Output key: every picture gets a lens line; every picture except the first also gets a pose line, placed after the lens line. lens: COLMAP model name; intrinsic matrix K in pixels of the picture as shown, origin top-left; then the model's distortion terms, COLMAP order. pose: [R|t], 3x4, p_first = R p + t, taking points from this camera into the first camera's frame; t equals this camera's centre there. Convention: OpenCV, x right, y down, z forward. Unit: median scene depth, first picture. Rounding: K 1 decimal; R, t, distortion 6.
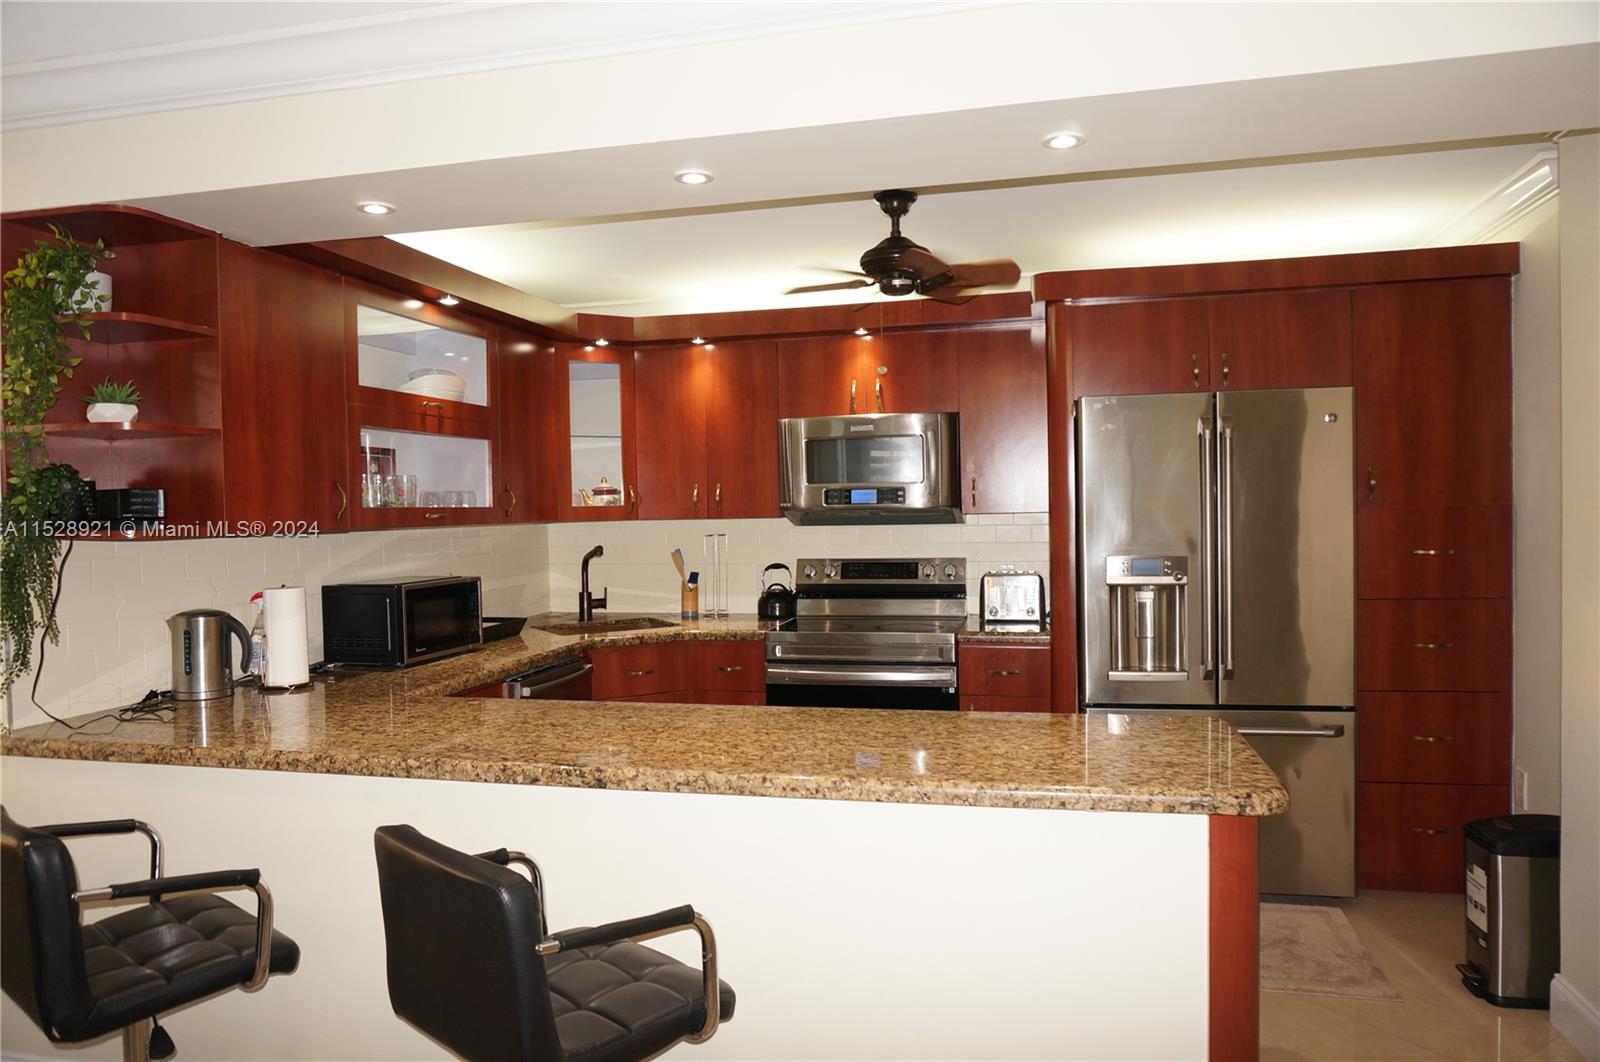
lens RADIAL K [[1061.9, 0, 805.0], [0, 1061.9, 535.2], [0, 0, 1]] dist [-0.048882, 0.027453]
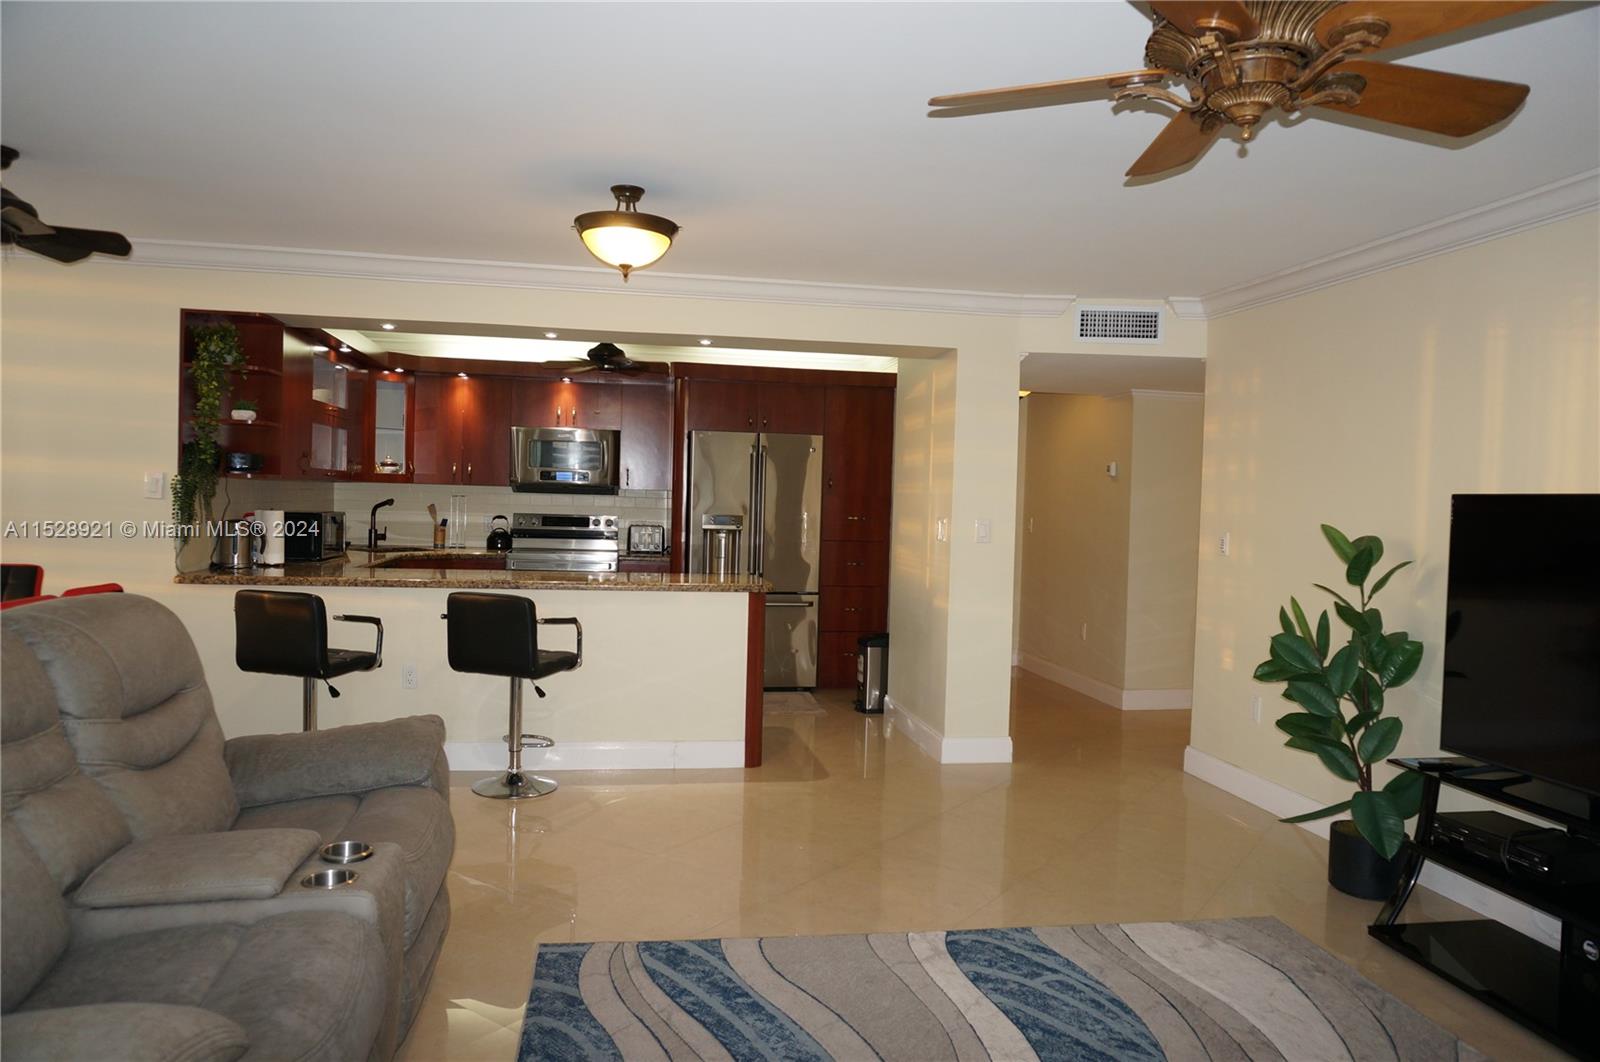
lens RADIAL K [[1061.9, 0, 800.3], [0, 1061.9, 528.3], [0, 0, 1]] dist [-0.048882, 0.027453]
pose [[0.918013, 0.035487, 0.394959, -0.253548], [-0.037171, 0.999303, -0.003391, 0.036616], [-0.394804, -0.011568, 0.918692, -0.681326]]
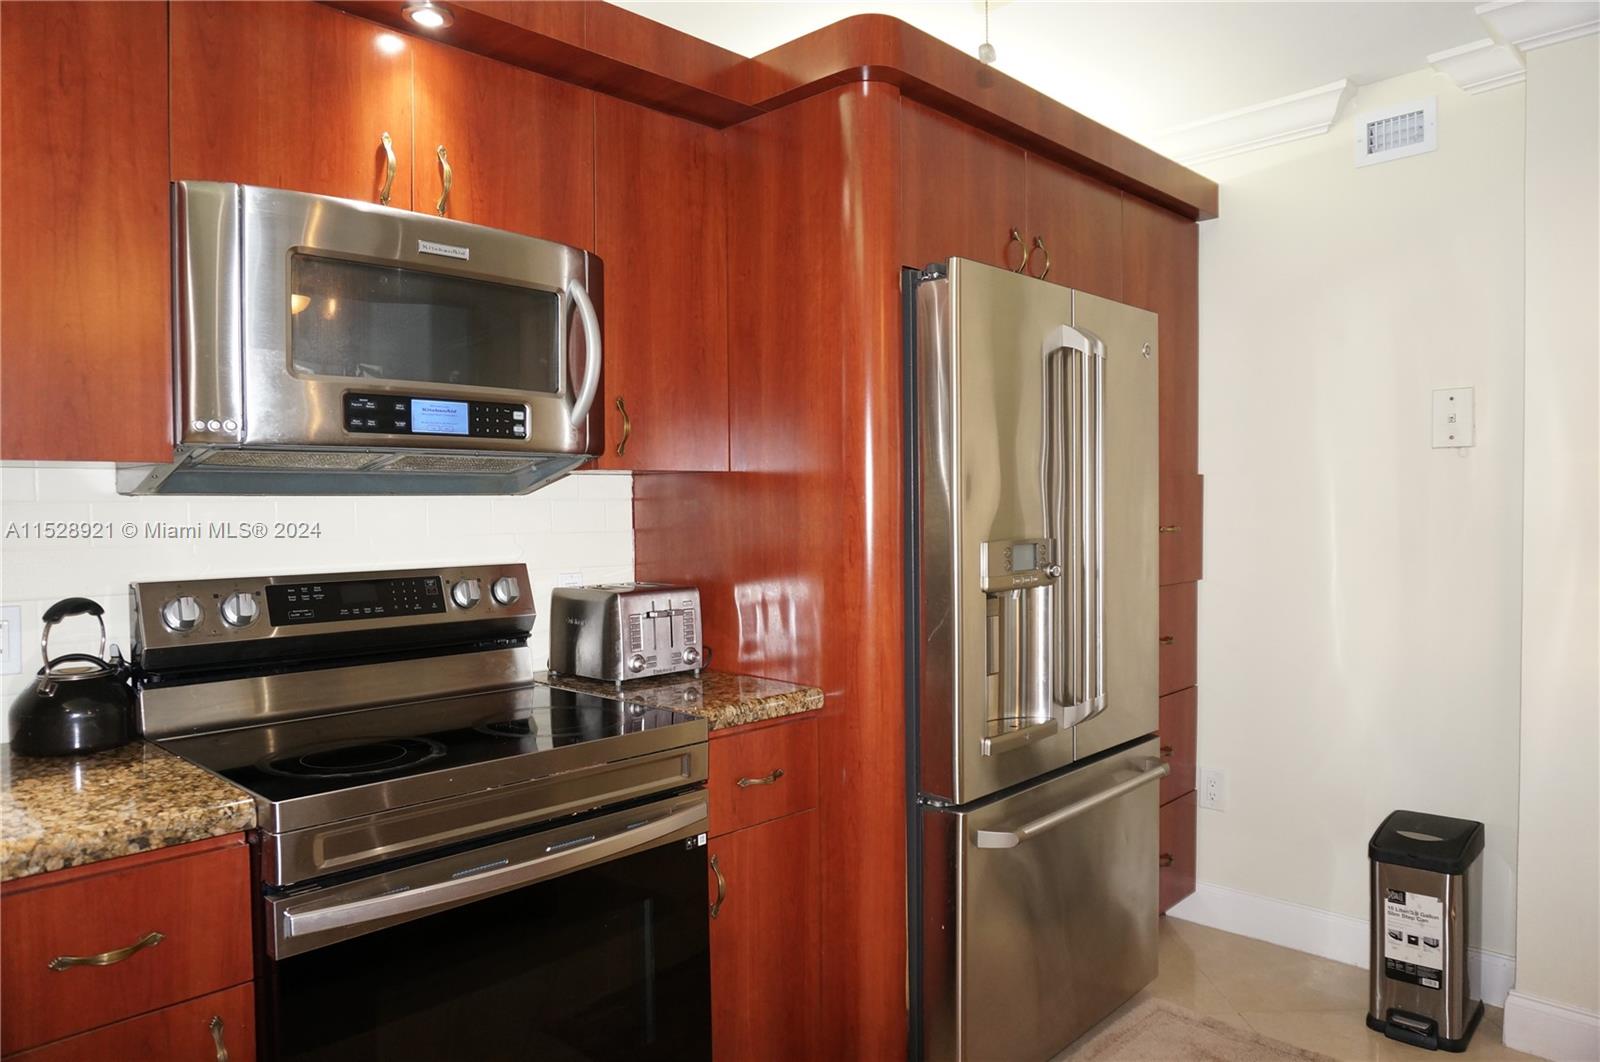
lens RADIAL K [[1061.9, 0, 789.0], [0, 1061.9, 535.4], [0, 0, 1]] dist [-0.048882, 0.027453]
pose [[0.514072, -0.009647, 0.857693, -0.213716], [0.023901, 0.999710, -0.003081, 0.012809], [-0.857414, 0.022084, 0.514153, 0.644808]]
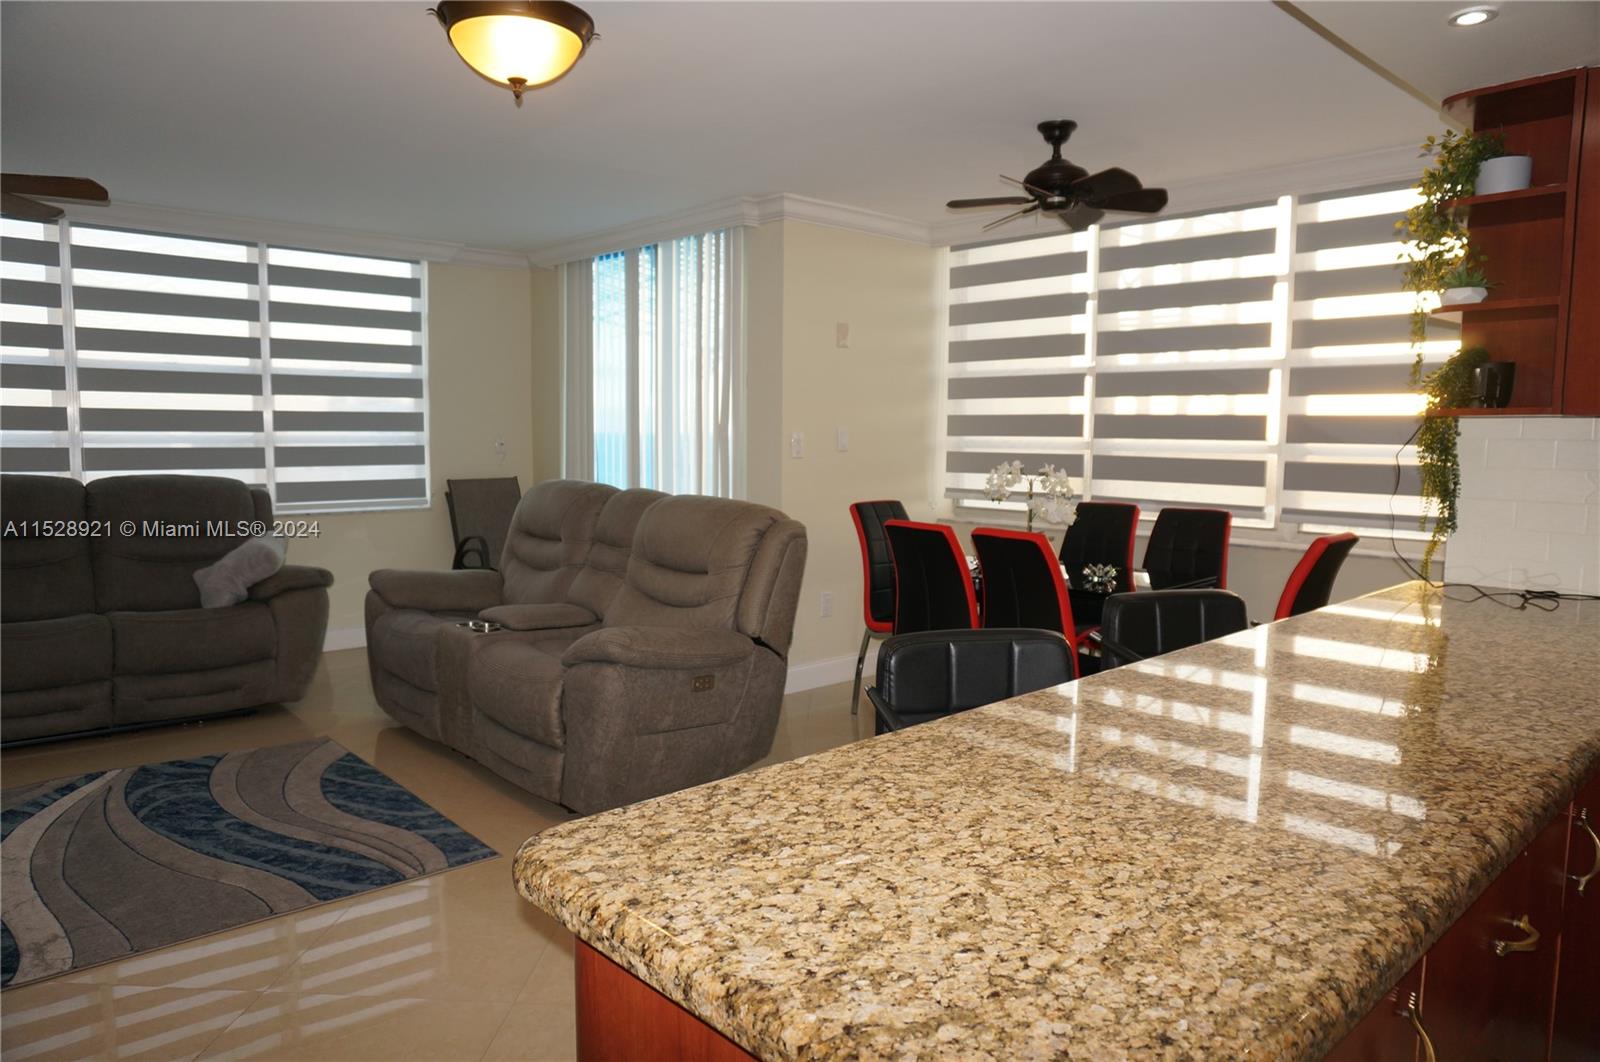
lens RADIAL K [[1061.9, 0, 784.3], [0, 1061.9, 535.0], [0, 0, 1]] dist [-0.048882, 0.027453]
pose [[-0.565741, 0.095179, -0.819072, 0.329148], [-0.020928, 0.991339, 0.129653, 0.000006], [0.824318, 0.090491, -0.558849, 0.559001]]
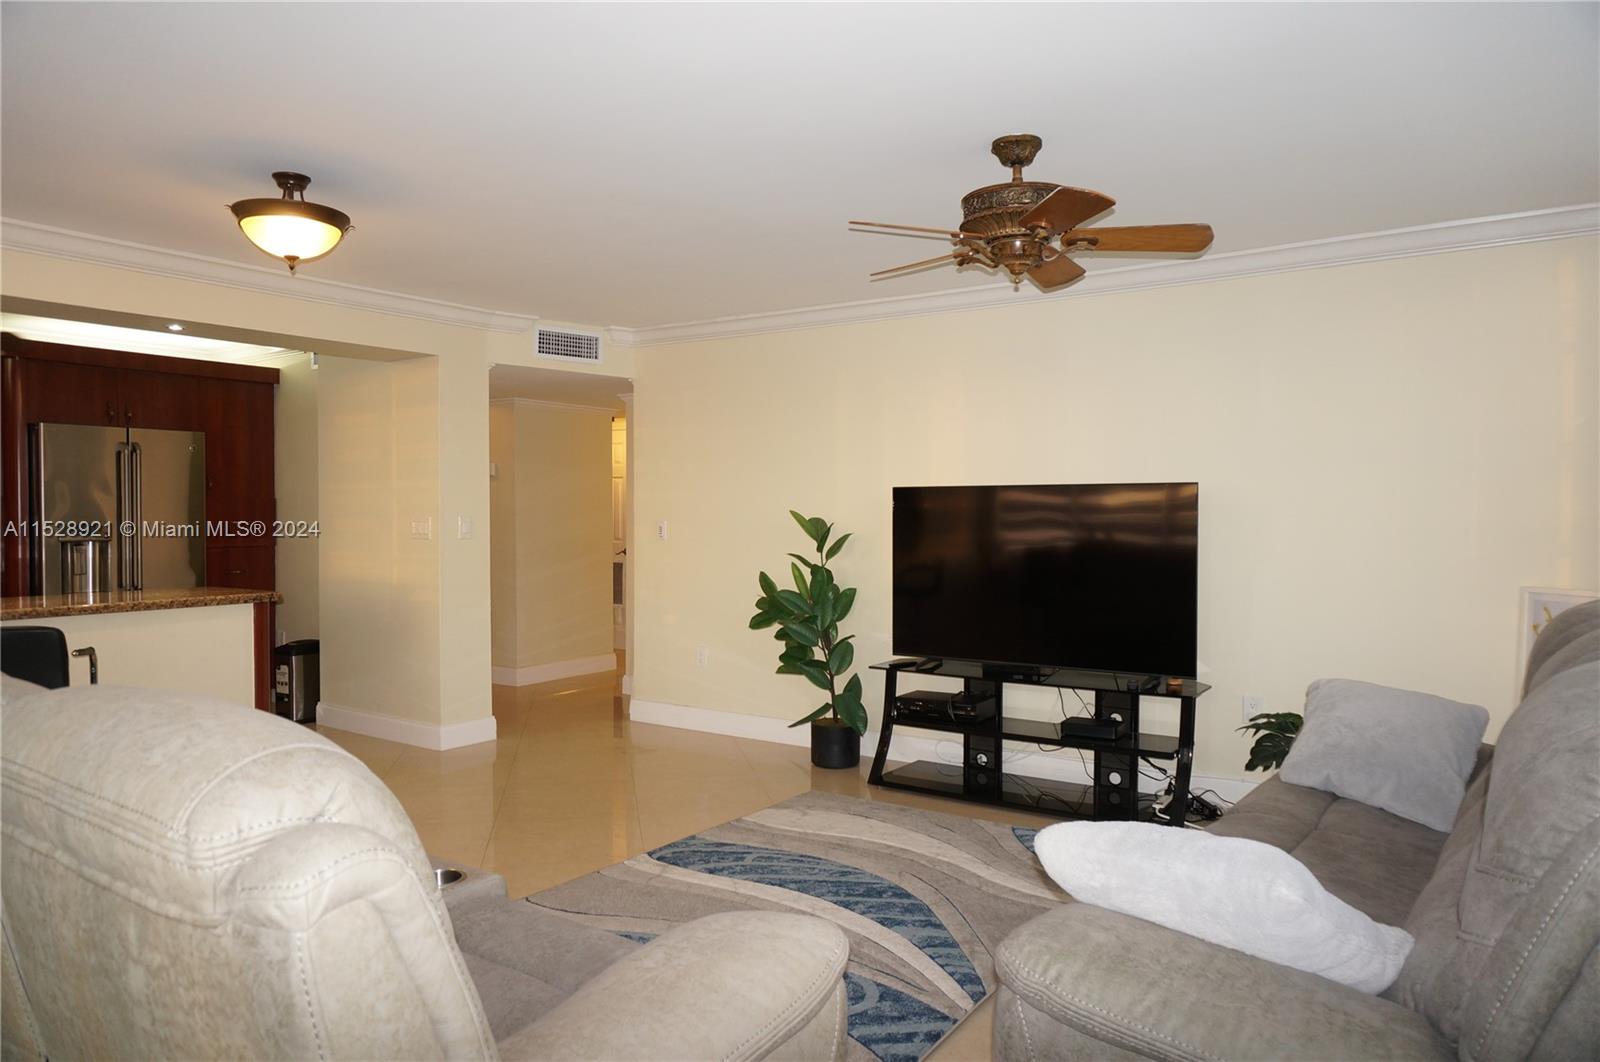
lens RADIAL K [[1061.9, 0, 794.7], [0, 1061.9, 531.9], [0, 0, 1]] dist [-0.048882, 0.027453]
pose [[0.356718, 0.001926, 0.934210, -0.645543], [0.014582, 0.999865, -0.007630, 0.048506], [-0.934098, 0.016345, 0.356642, -0.490588]]
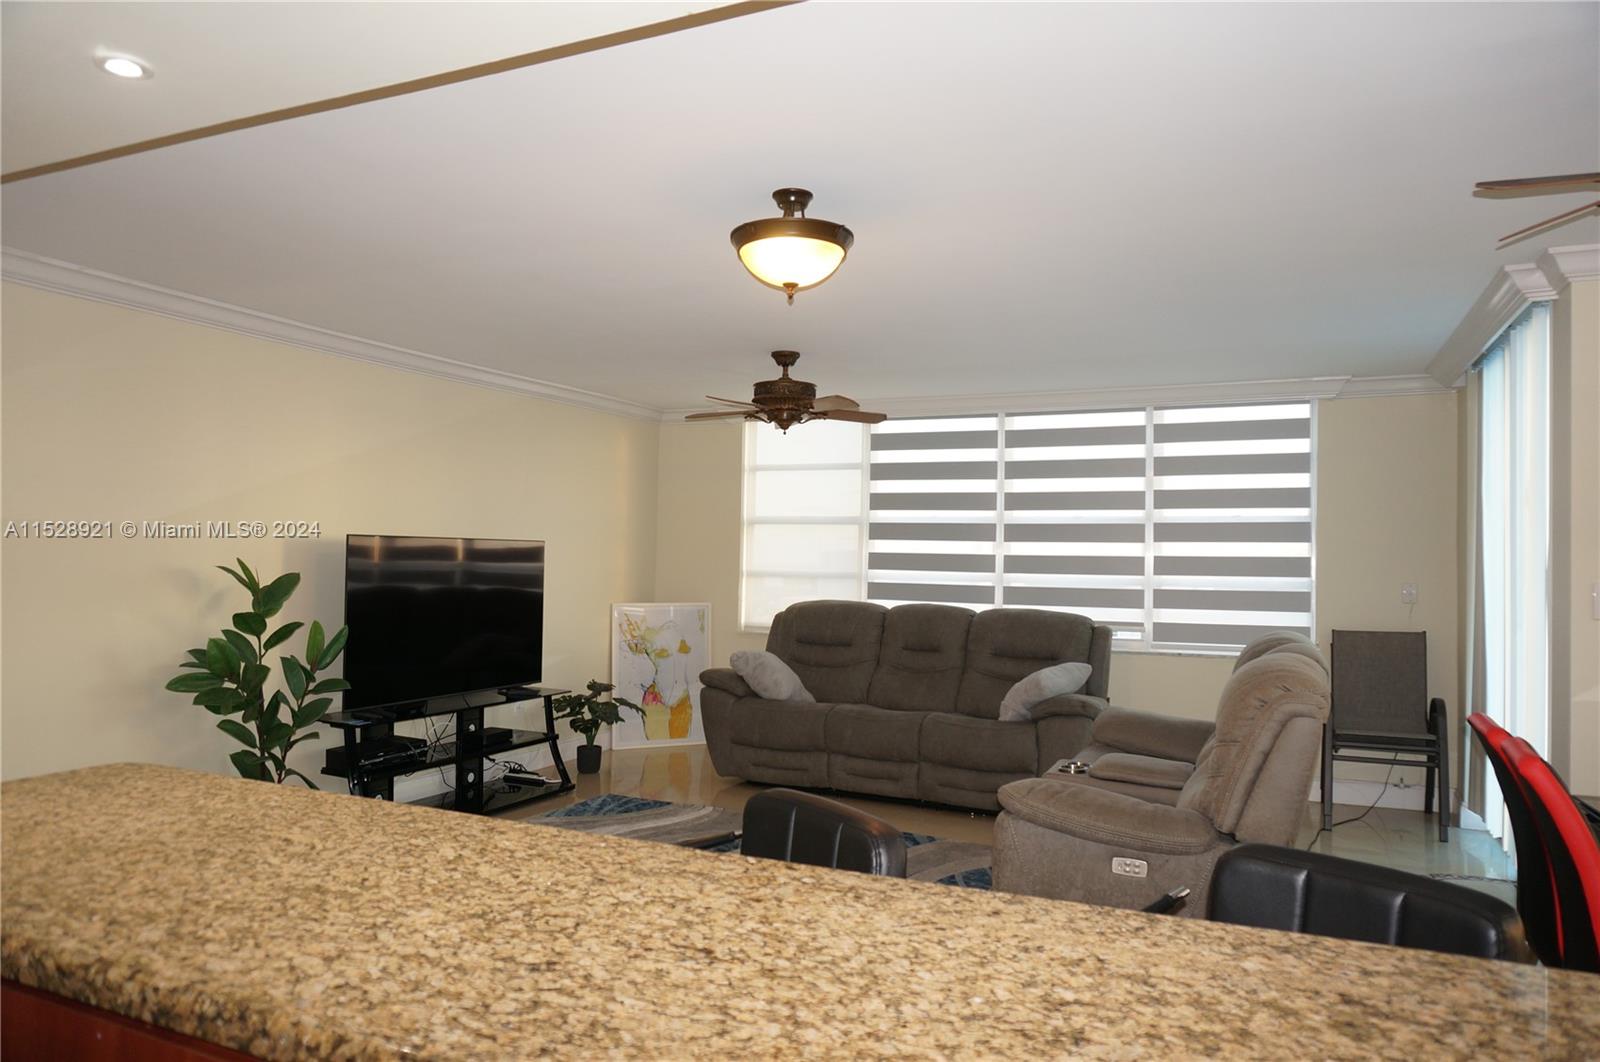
lens RADIAL K [[1061.9, 0, 800.4], [0, 1061.9, 525.7], [0, 0, 1]] dist [-0.048882, 0.027453]
pose [[-0.981633, 0.011648, 0.190424, -0.194061], [0.009046, 0.999854, -0.014530, 0.004546], [-0.190565, -0.012540, -0.981594, 0.784250]]
